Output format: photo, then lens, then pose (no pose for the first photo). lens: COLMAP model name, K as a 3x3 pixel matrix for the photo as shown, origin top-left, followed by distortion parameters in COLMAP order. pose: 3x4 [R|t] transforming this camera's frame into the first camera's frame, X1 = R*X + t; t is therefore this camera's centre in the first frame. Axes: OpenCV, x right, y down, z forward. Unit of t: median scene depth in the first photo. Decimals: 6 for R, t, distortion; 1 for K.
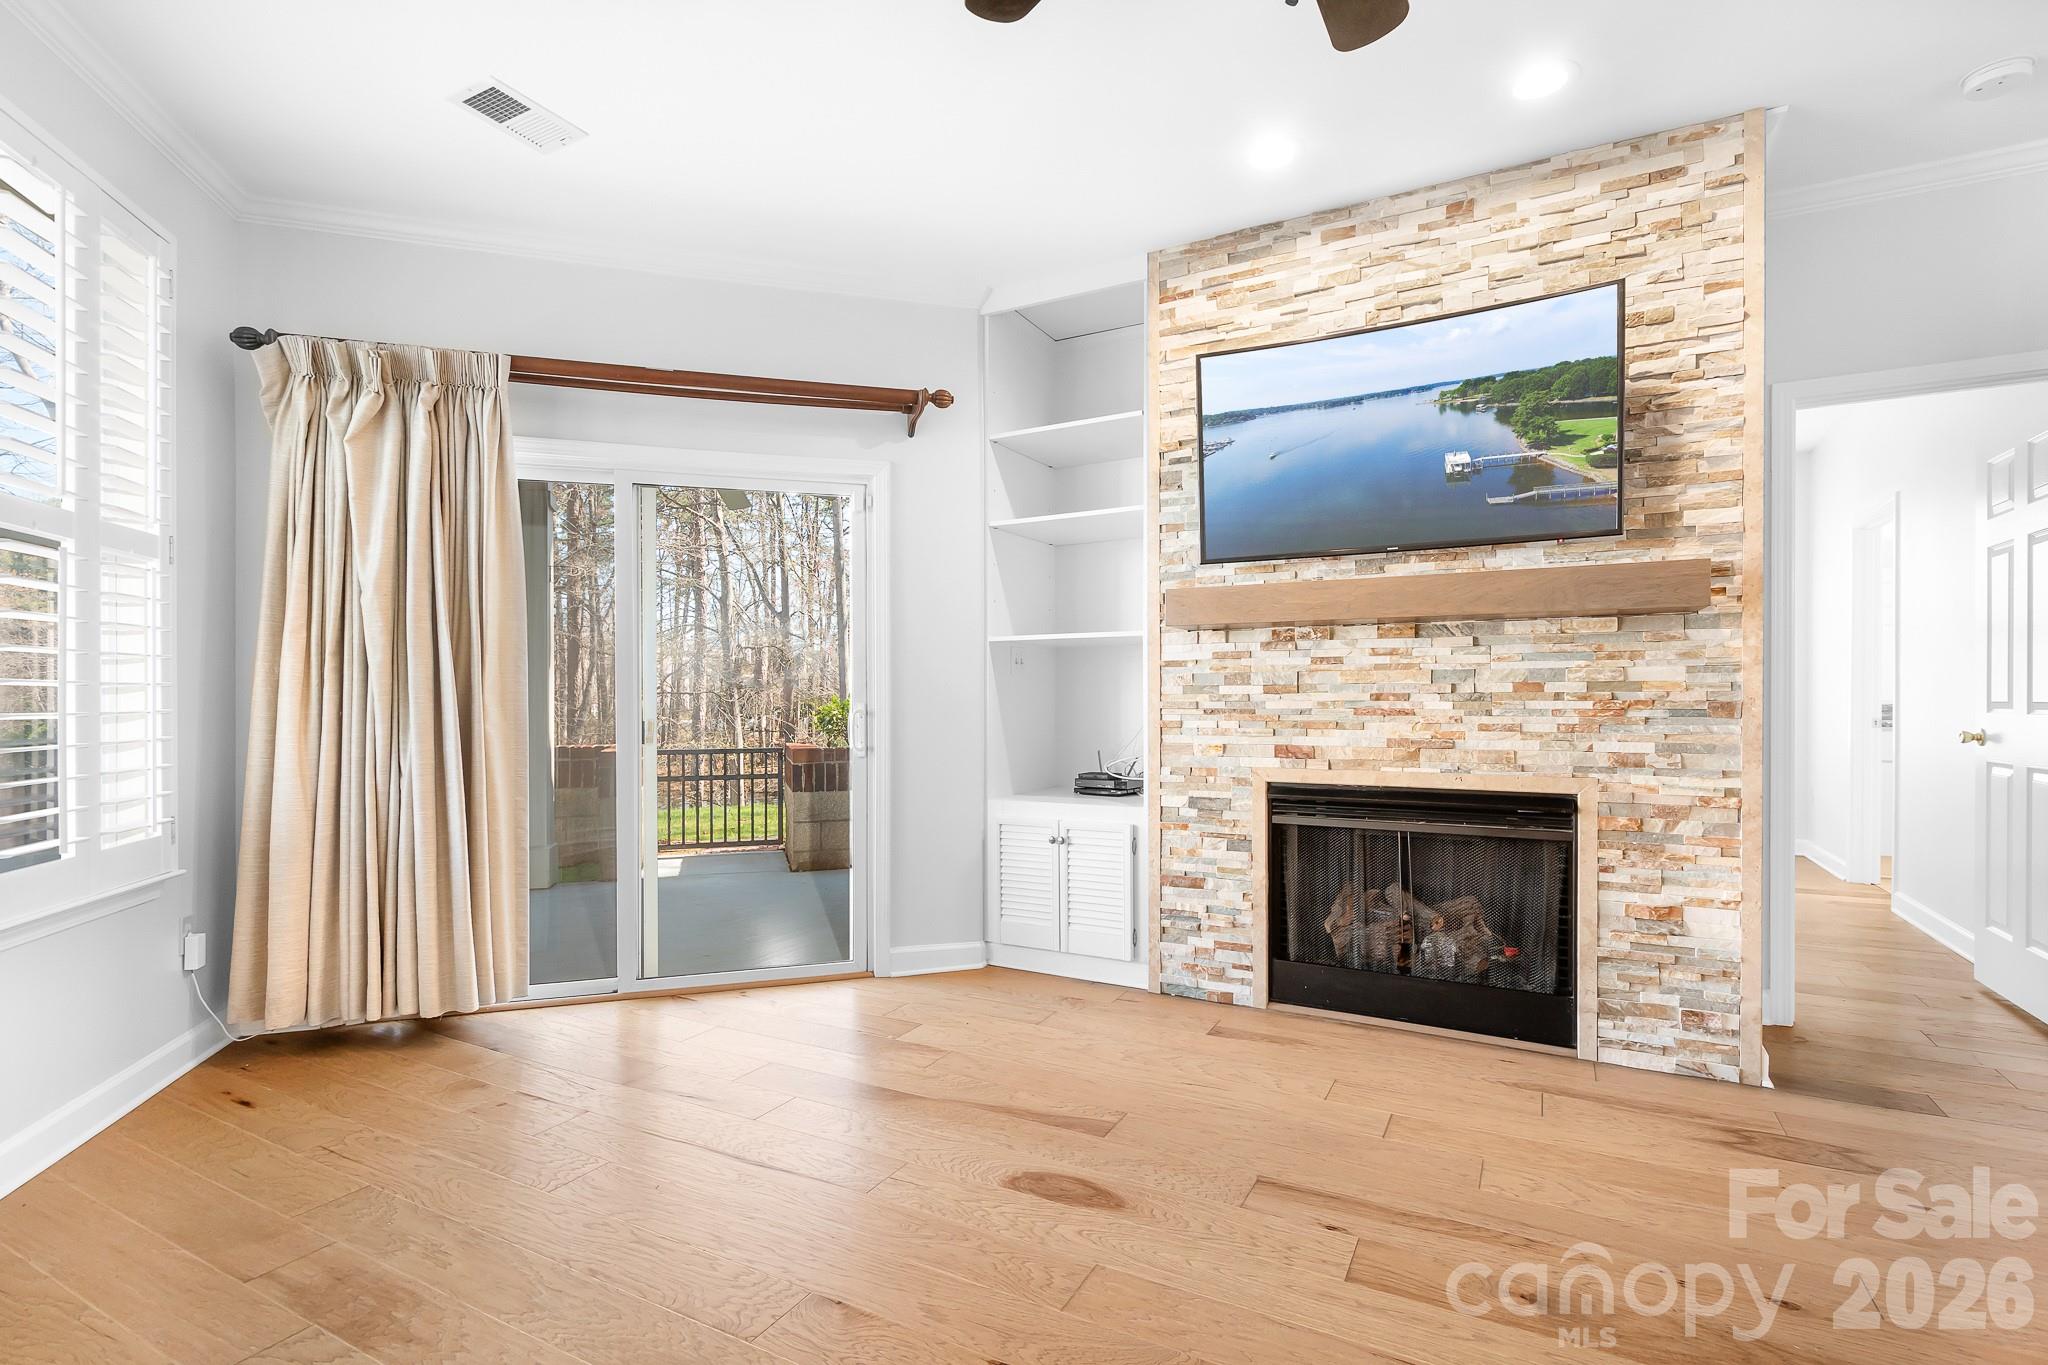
lens RADIAL K [[955.2, 0, 1023.7], [0, 955.2, 714.2], [0, 0, 1]] dist [-0.001124, -0.000112]
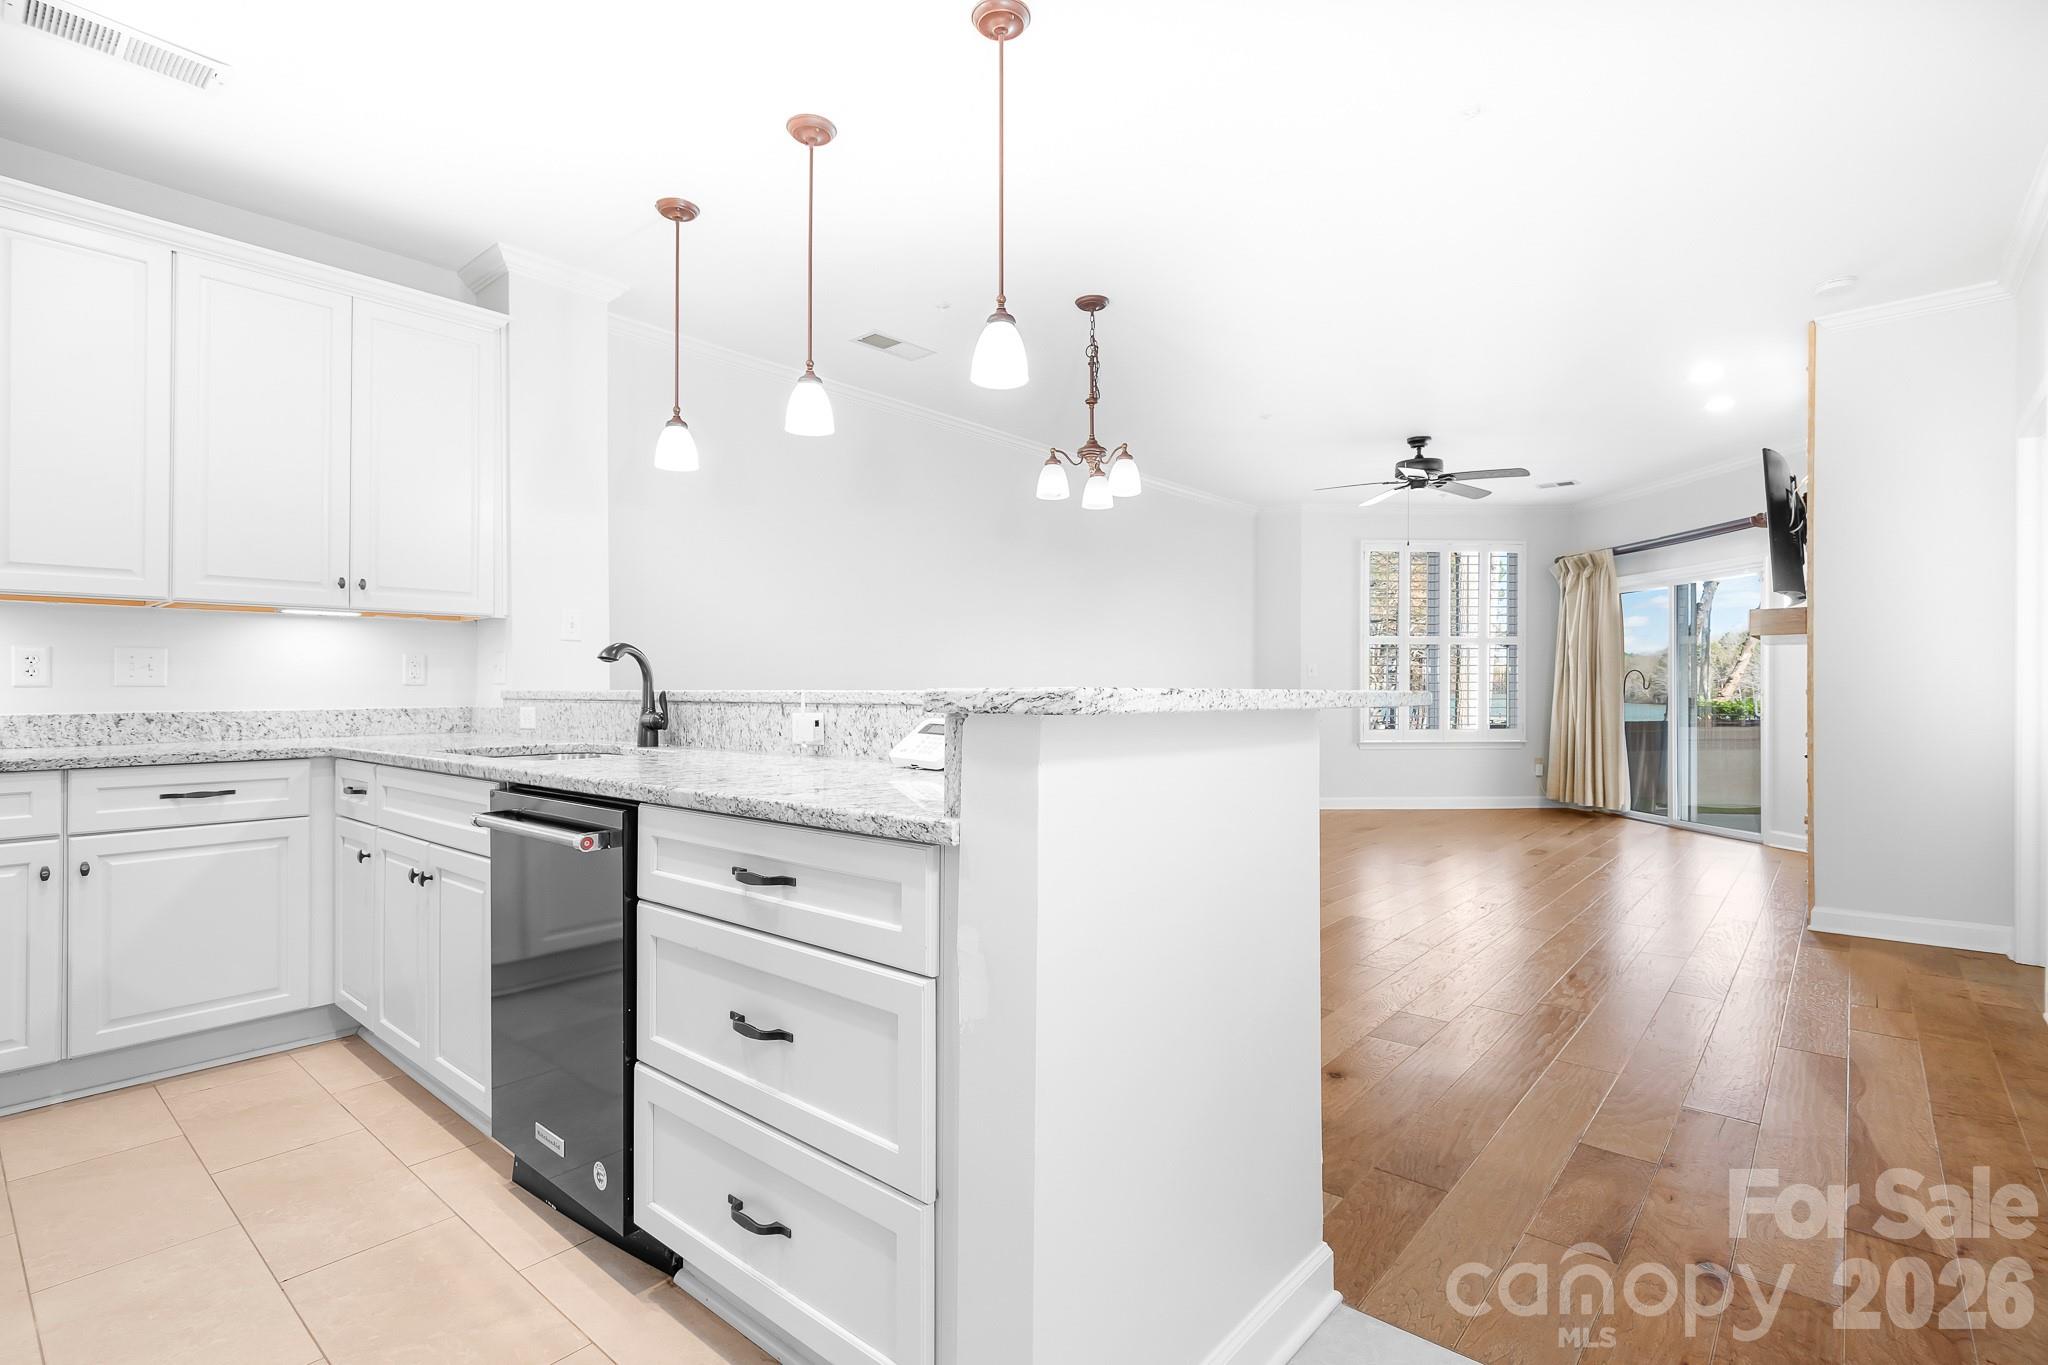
lens RADIAL K [[927.5, 0, 1024.0], [0, 927.5, 682.5], [0, 0, 1]] dist [0.025874, -0.000008]
pose [[-0.198039, -0.001226, -0.980193, 2.136803], [-0.000958, 0.999999, -0.001057, -0.021955], [0.980194, 0.000730, -0.198040, -0.007825]]
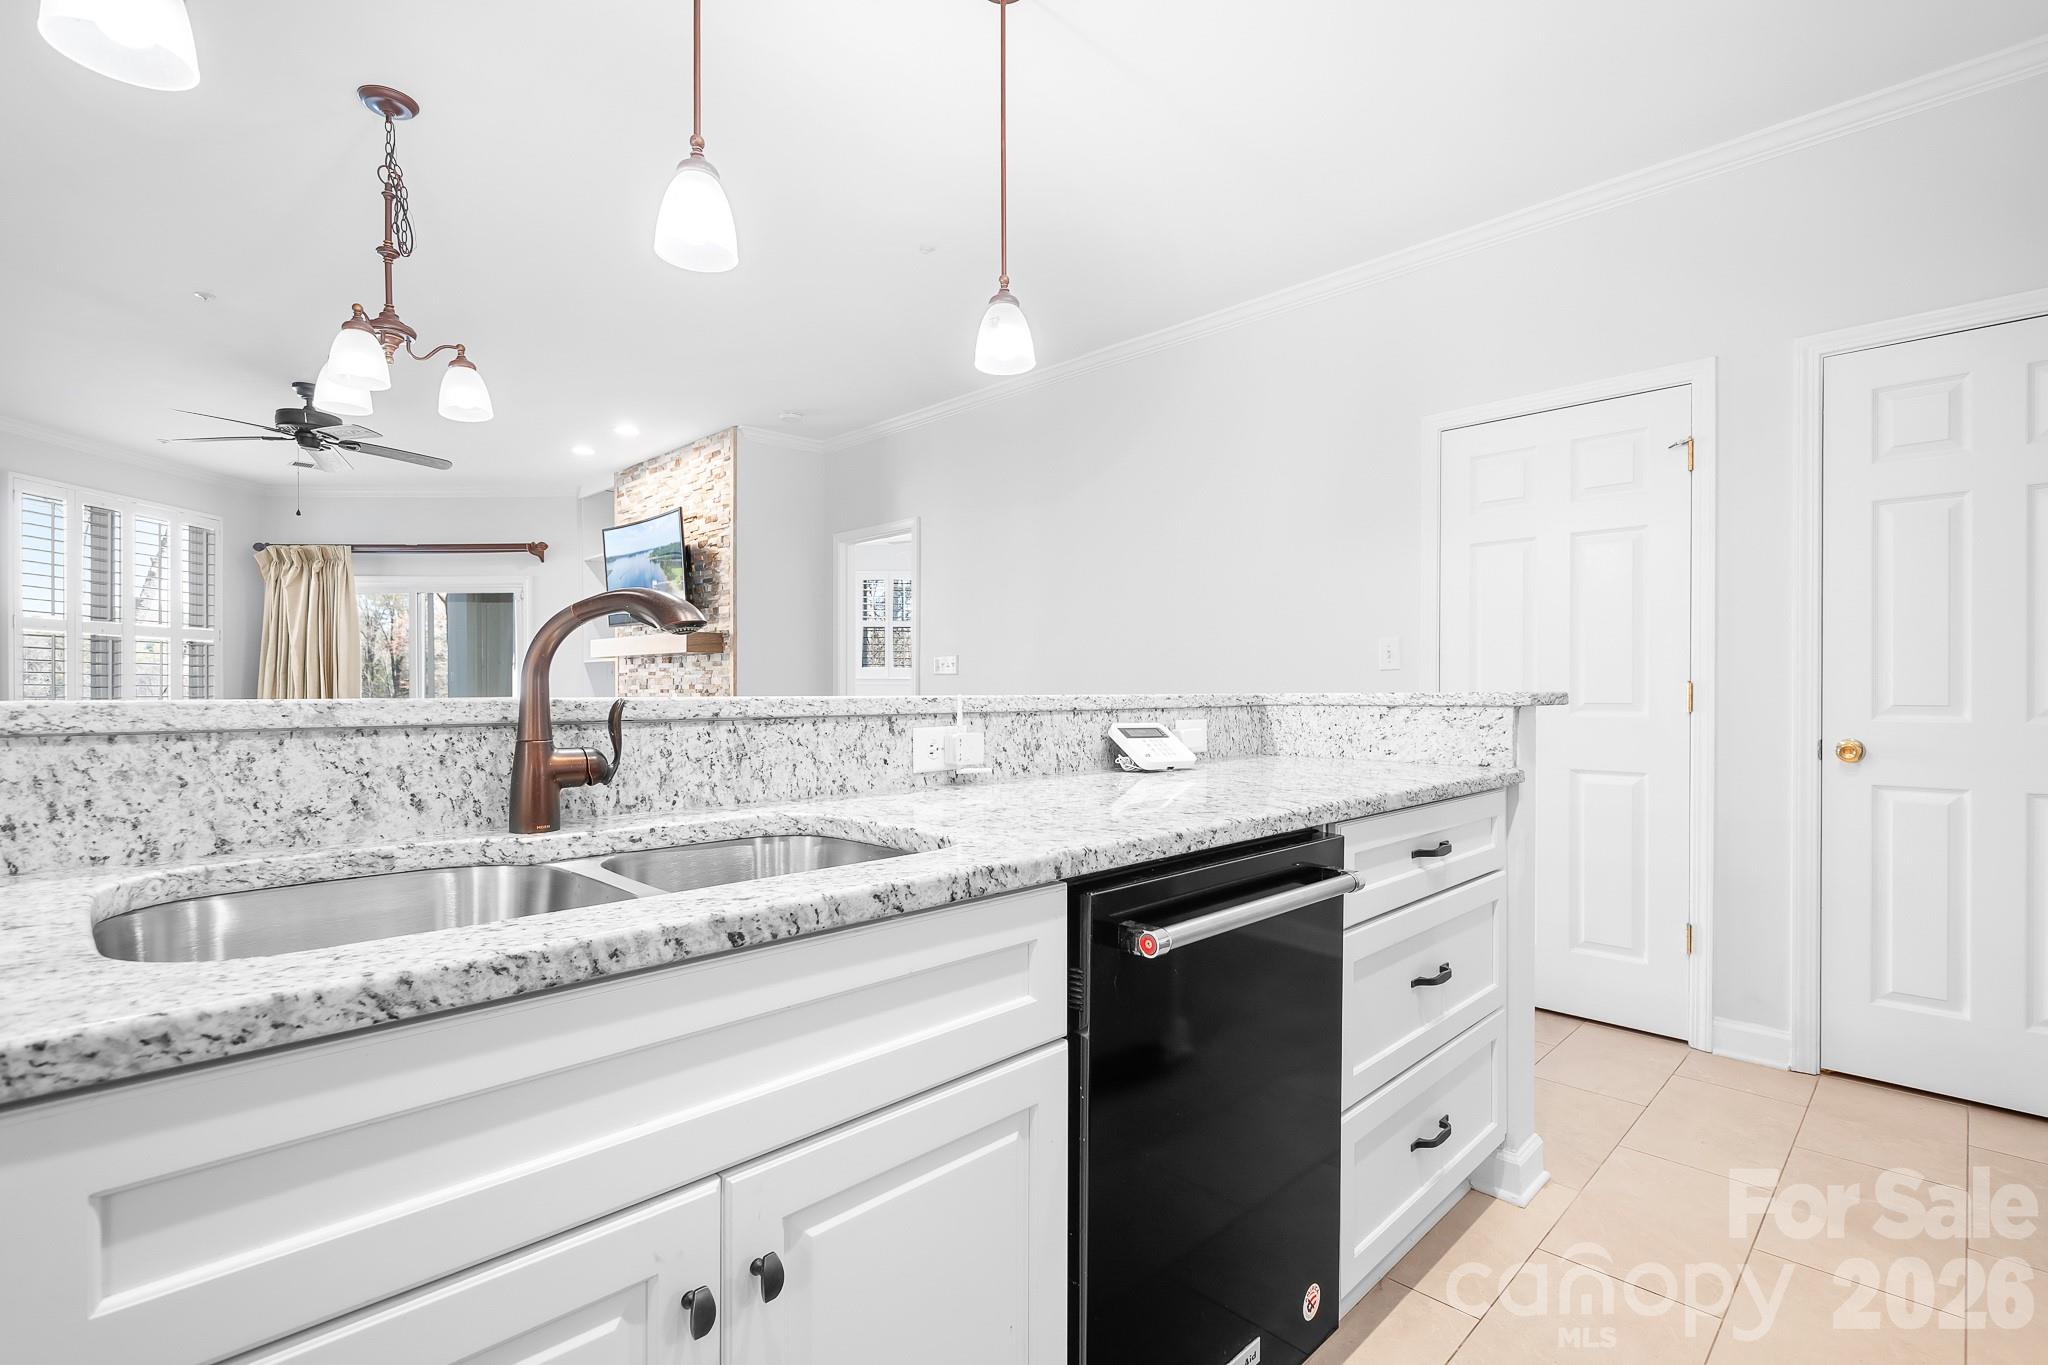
lens RADIAL K [[927.5, 0, 1024.0], [0, 927.5, 682.5], [0, 0, 1]] dist [0.025874, -0.000008]
pose [[0.957178, 0.000849, -0.289498, 1.706243], [-0.004164, 0.999933, -0.010833, -0.018816], [0.289470, 0.011574, 0.957117, -0.720544]]
